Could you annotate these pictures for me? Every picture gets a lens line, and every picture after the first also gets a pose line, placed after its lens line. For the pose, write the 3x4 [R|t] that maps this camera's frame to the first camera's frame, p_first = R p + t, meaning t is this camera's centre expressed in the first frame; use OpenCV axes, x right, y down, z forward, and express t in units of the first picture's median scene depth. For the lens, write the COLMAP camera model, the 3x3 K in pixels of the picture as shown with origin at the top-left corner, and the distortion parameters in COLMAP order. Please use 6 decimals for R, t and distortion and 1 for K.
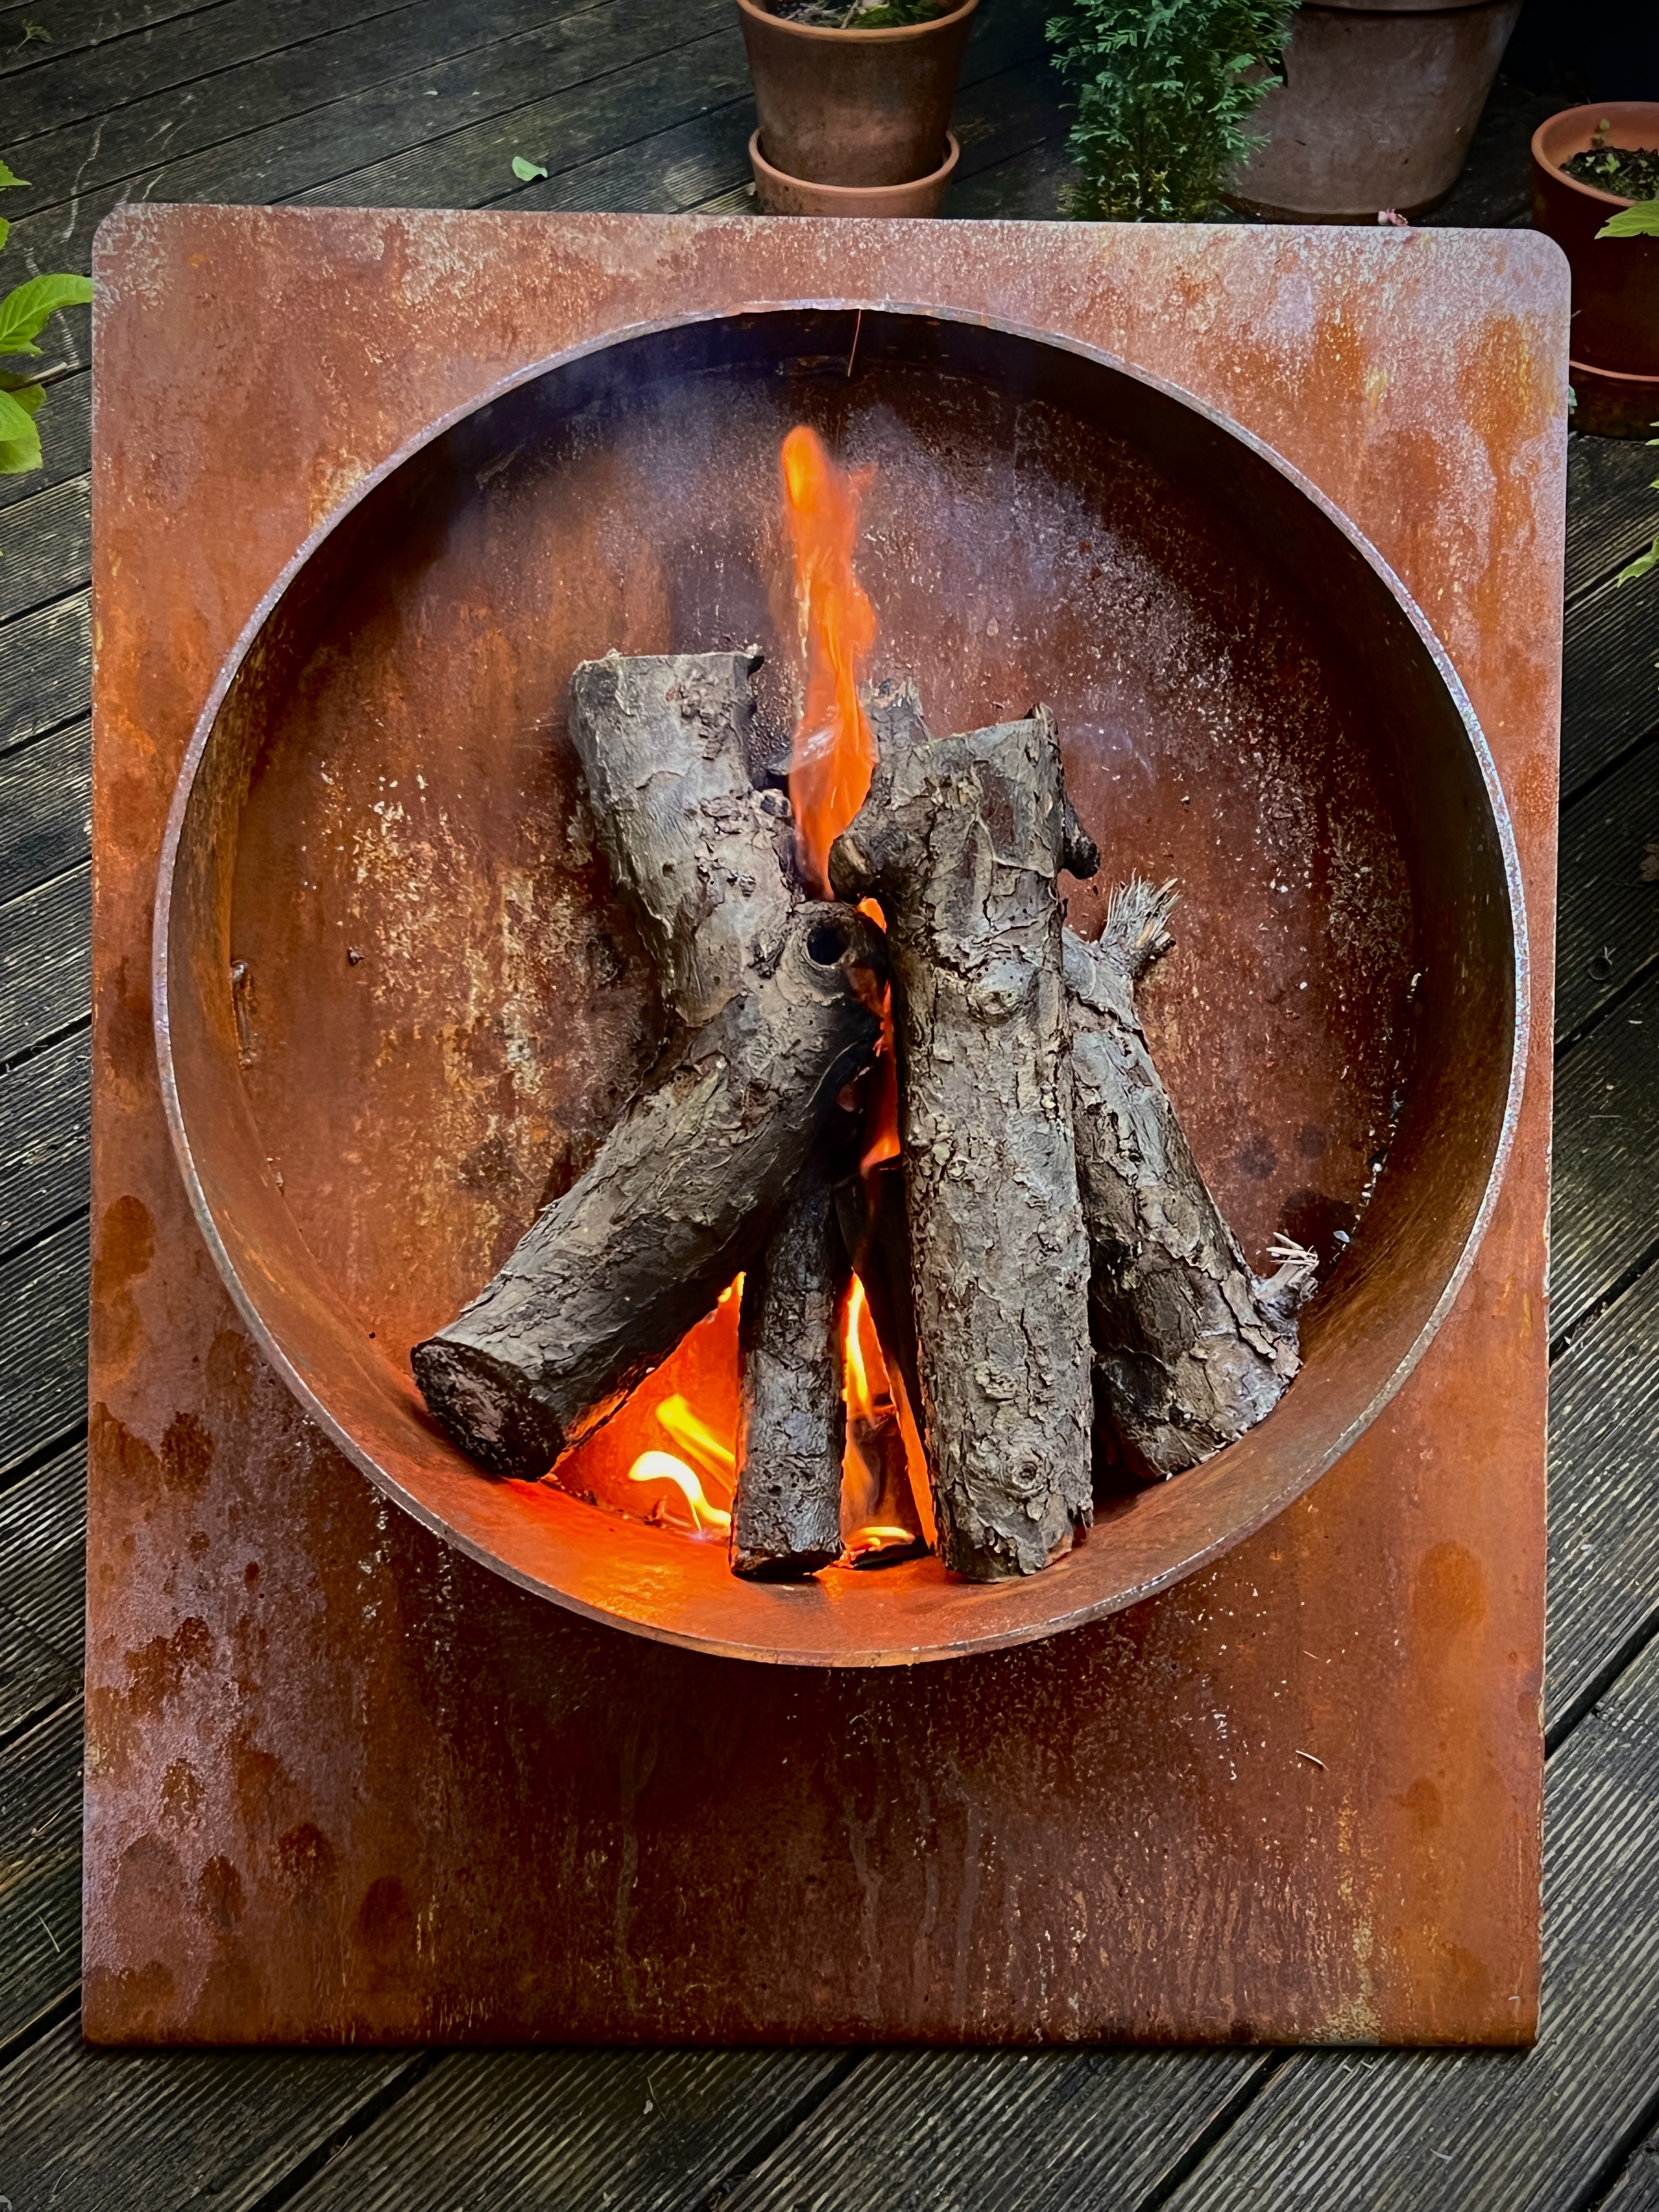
lens RADIAL K [[2833.3, 0, 829.5], [0, 2833.3, 1106.0], [0, 0, 1]] dist [0.159850, -0.513286]
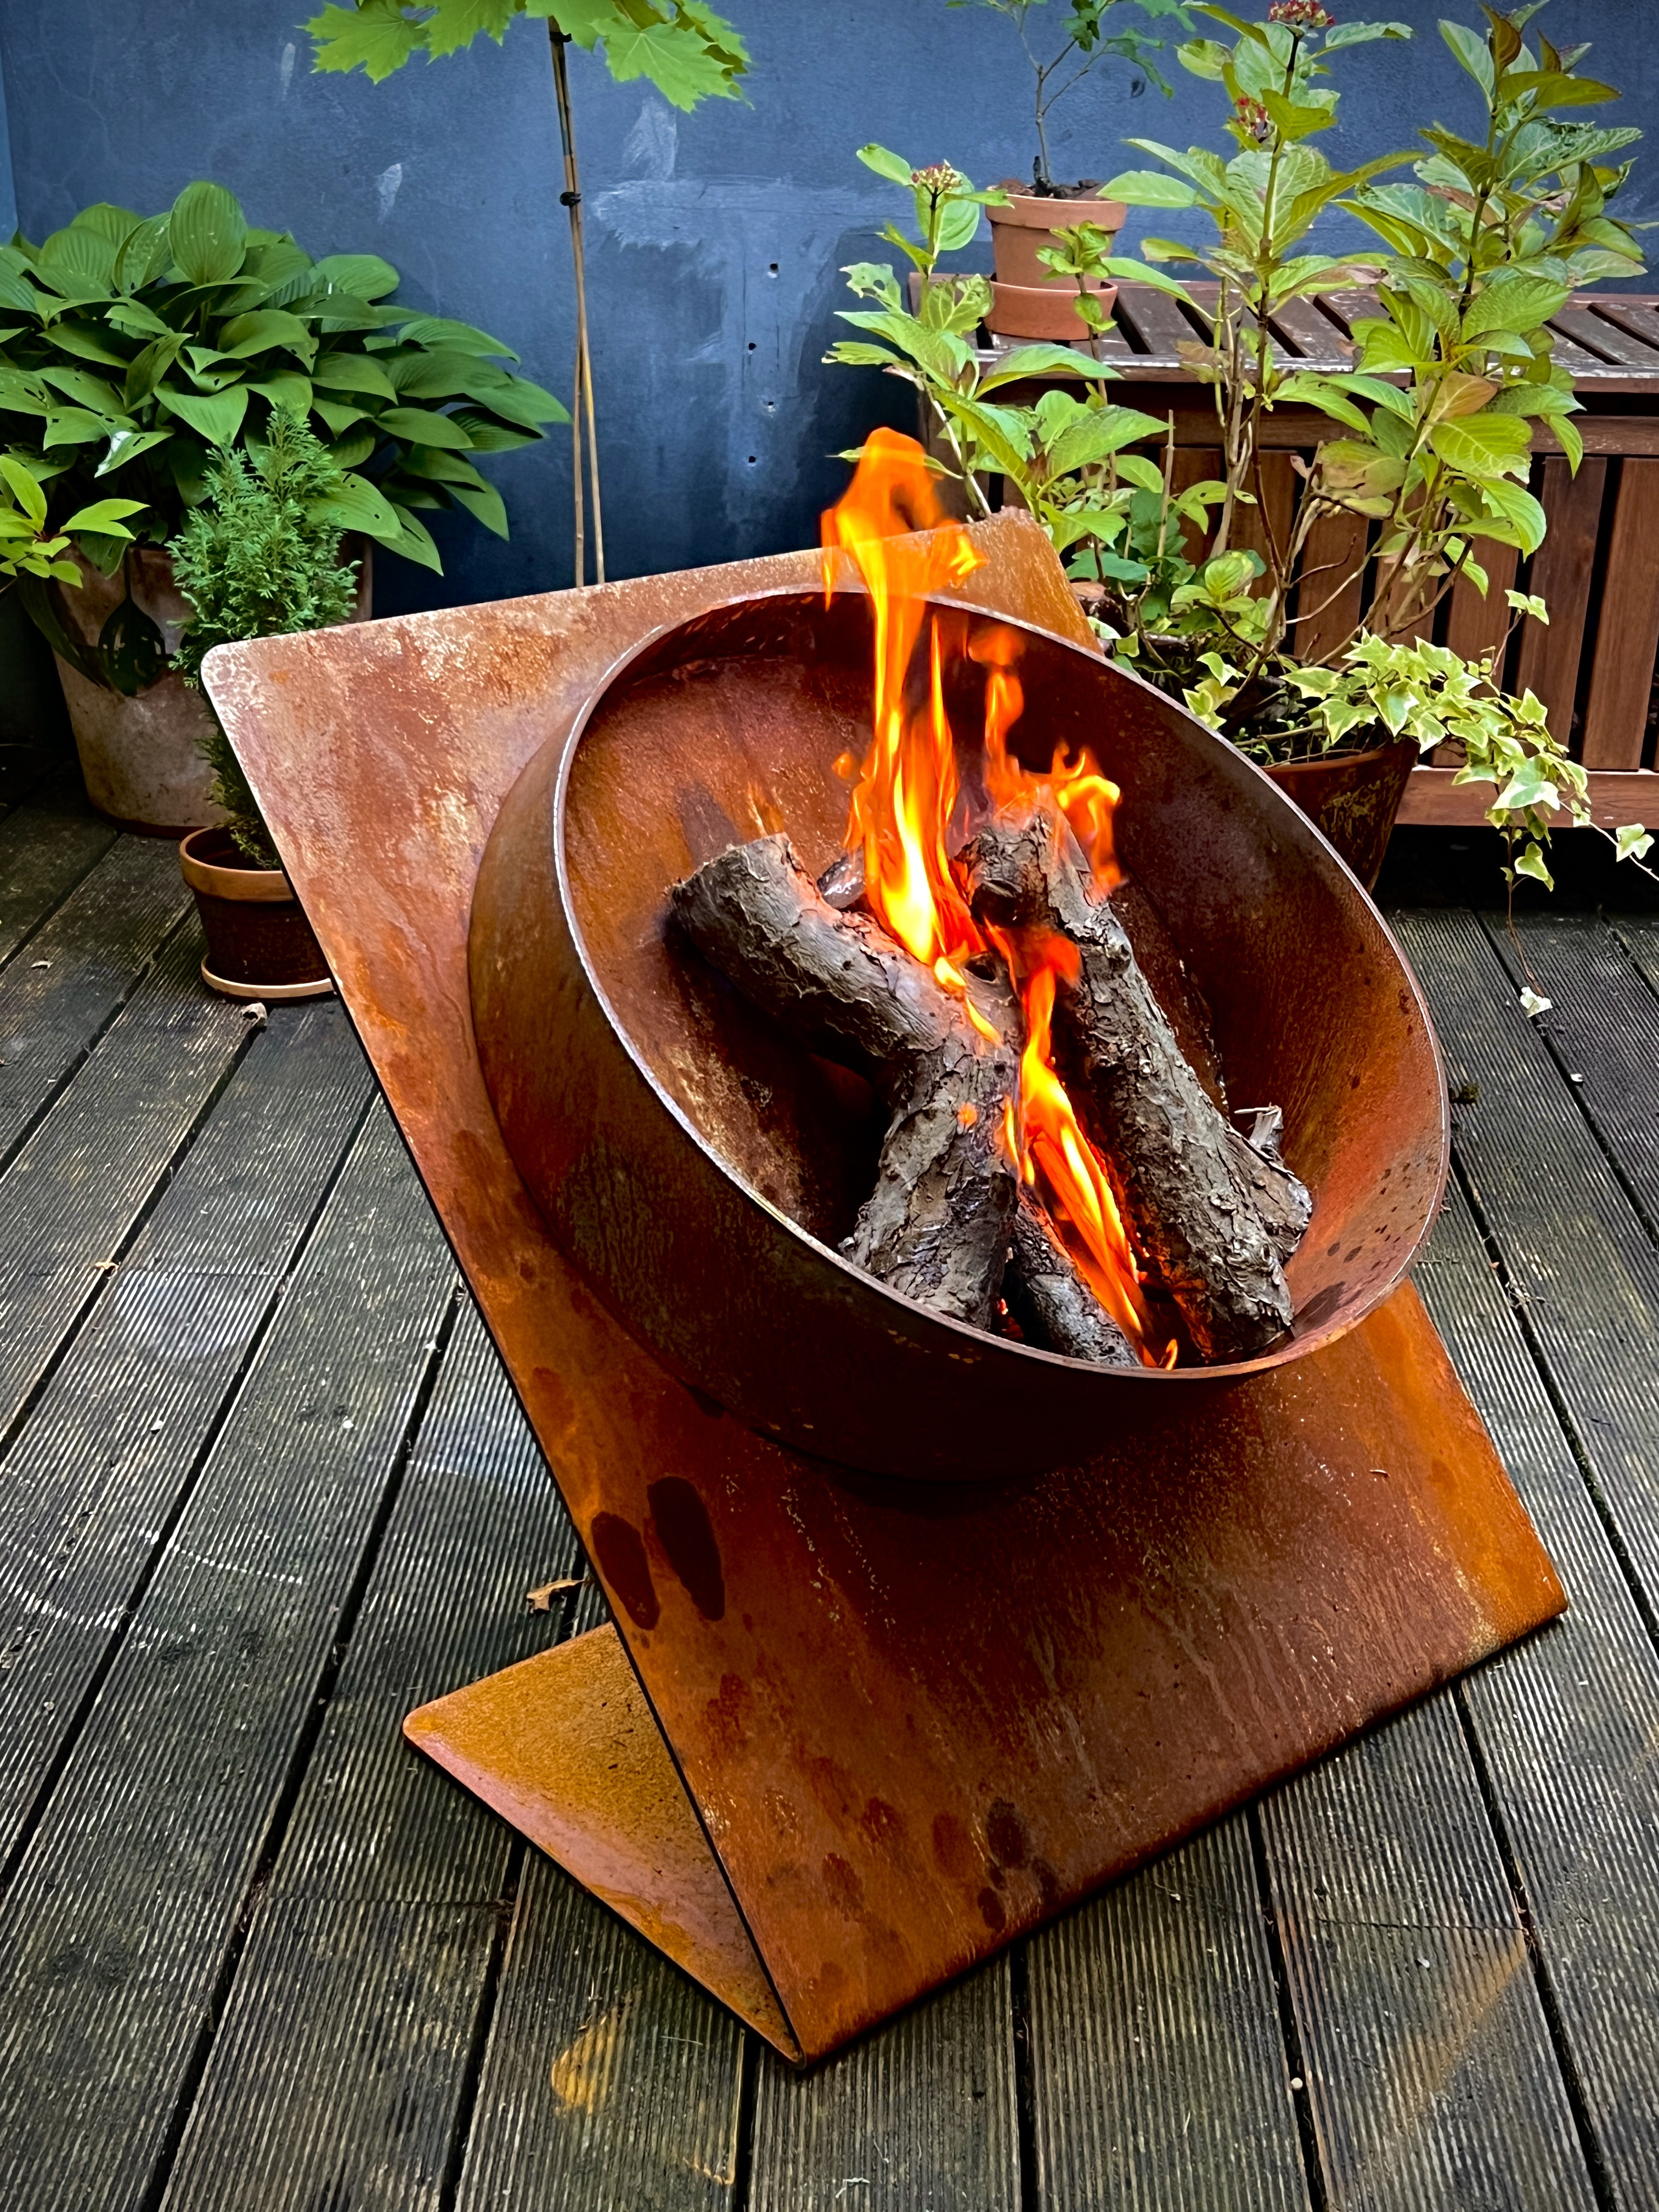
lens RADIAL K [[2833.3, 0, 829.5], [0, 2833.3, 1106.0], [0, 0, 1]] dist [0.159850, -0.513286]
pose [[0.757848, -0.261912, 0.597552, -0.835571], [0.429927, 0.889384, -0.155433, 0.172008], [-0.490744, 0.374698, 0.786620, -0.036896]]
